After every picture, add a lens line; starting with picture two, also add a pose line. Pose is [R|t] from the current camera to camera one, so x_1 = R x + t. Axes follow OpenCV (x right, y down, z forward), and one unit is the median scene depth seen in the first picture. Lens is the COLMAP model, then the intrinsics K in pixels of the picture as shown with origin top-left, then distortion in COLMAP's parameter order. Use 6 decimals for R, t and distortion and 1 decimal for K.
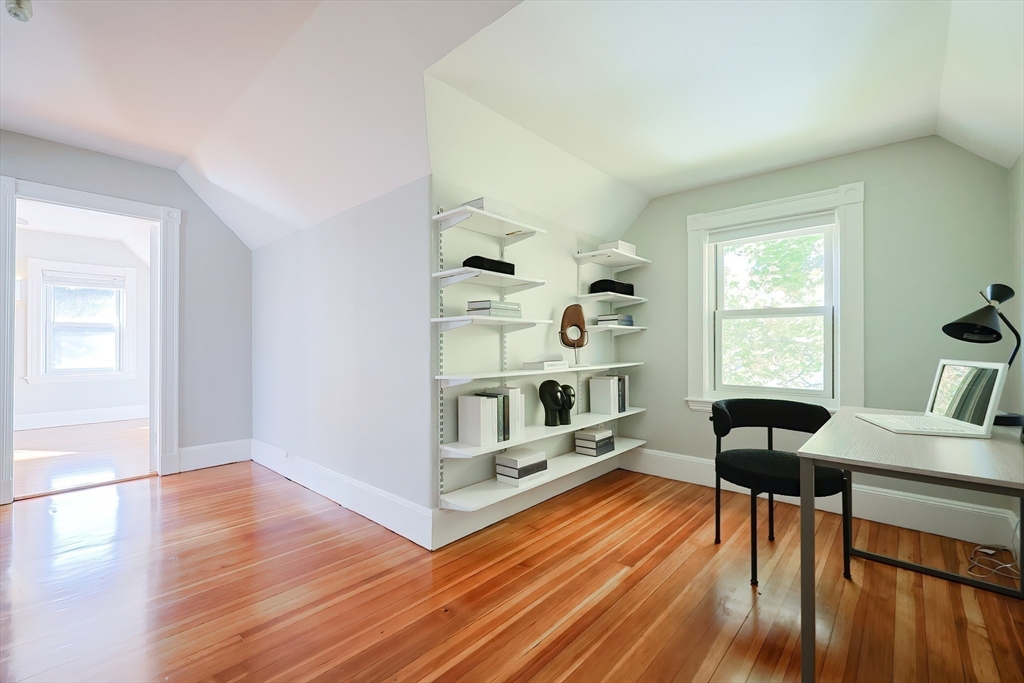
lens RADIAL K [[440.3, 0, 511.9], [0, 440.3, 341.0], [0, 0, 1]] dist [-0.003615, 0.000391]
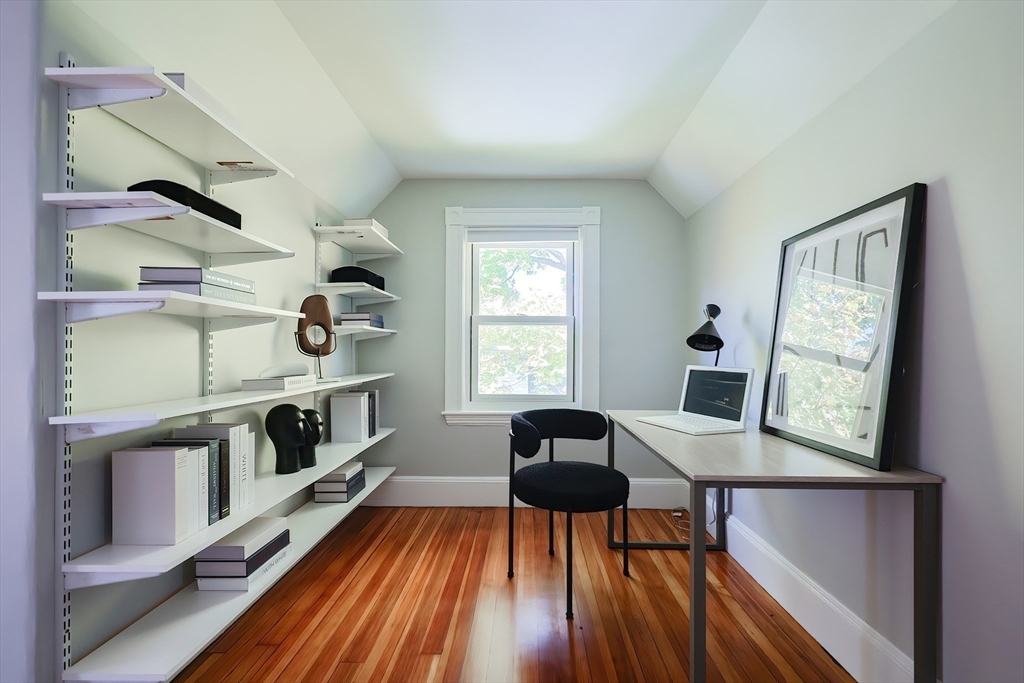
lens RADIAL K [[440.3, 0, 518.2], [0, 440.3, 349.3], [0, 0, 1]] dist [-0.003615, 0.000391]
pose [[0.753966, 0.006971, 0.656877, -0.095579], [-0.008652, 0.999962, -0.000681, 0.003569], [-0.656857, -0.005169, 0.753998, 0.299737]]
